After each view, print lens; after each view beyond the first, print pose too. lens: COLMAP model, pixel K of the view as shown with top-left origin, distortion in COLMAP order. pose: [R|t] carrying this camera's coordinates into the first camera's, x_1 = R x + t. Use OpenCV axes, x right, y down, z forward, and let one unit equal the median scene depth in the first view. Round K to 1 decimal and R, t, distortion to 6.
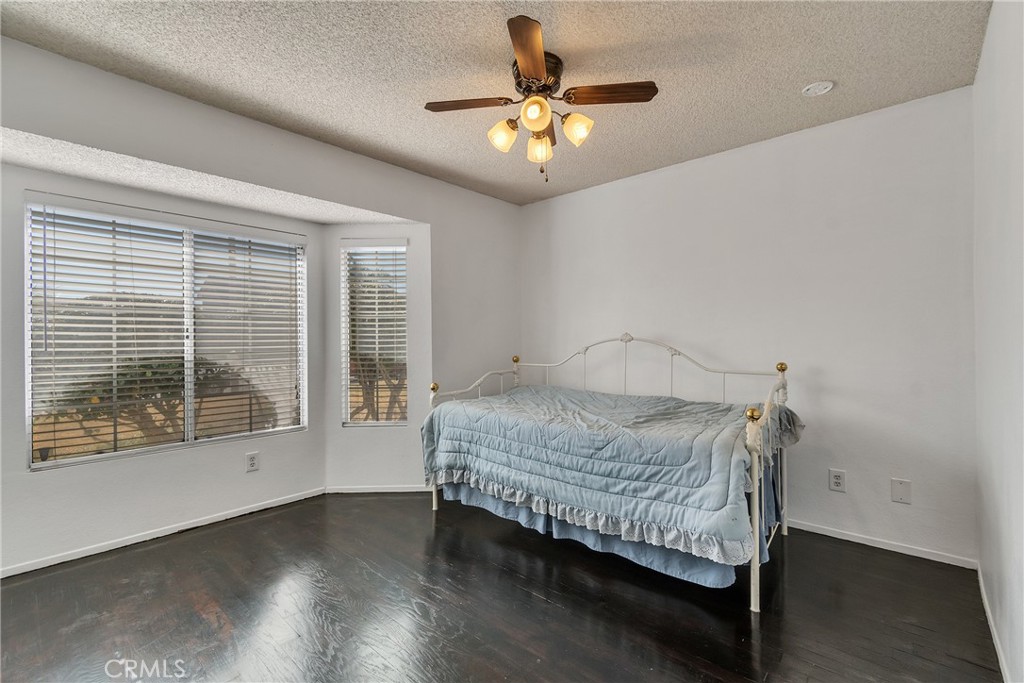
lens RADIAL K [[448.3, 0, 508.4], [0, 448.3, 338.7], [0, 0, 1]] dist [0.009177, -0.002164]
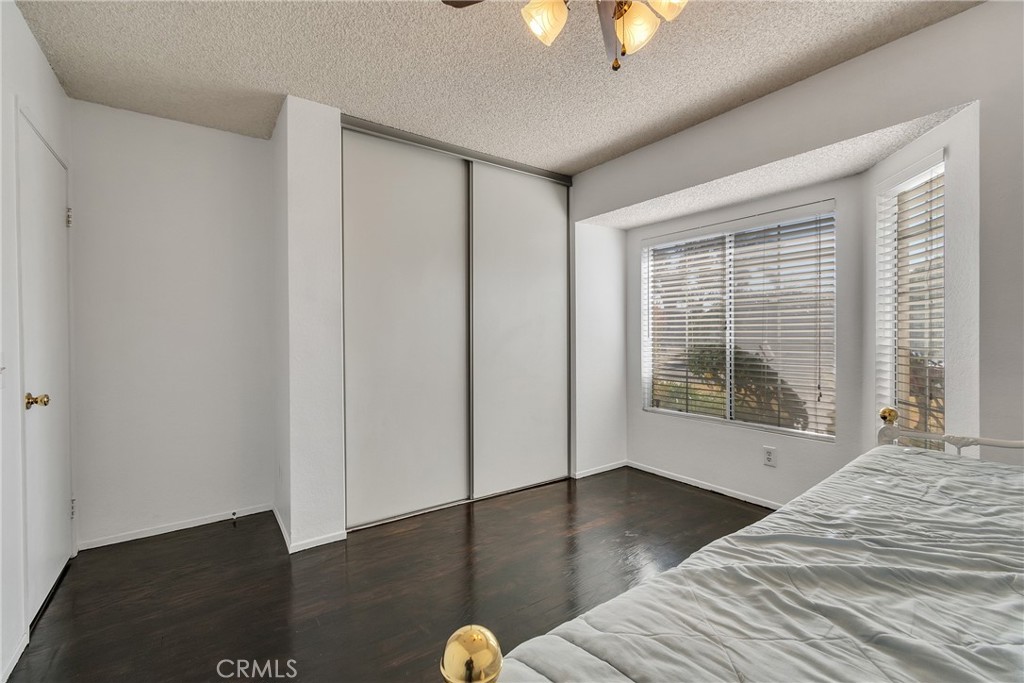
lens RADIAL K [[448.3, 0, 508.6], [0, 448.3, 341.7], [0, 0, 1]] dist [0.009177, -0.002164]
pose [[-0.204256, 0.028964, -0.978489, 0.511267], [0.013739, 0.999549, 0.026719, -0.007084], [0.978821, -0.007986, -0.204562, 0.687322]]
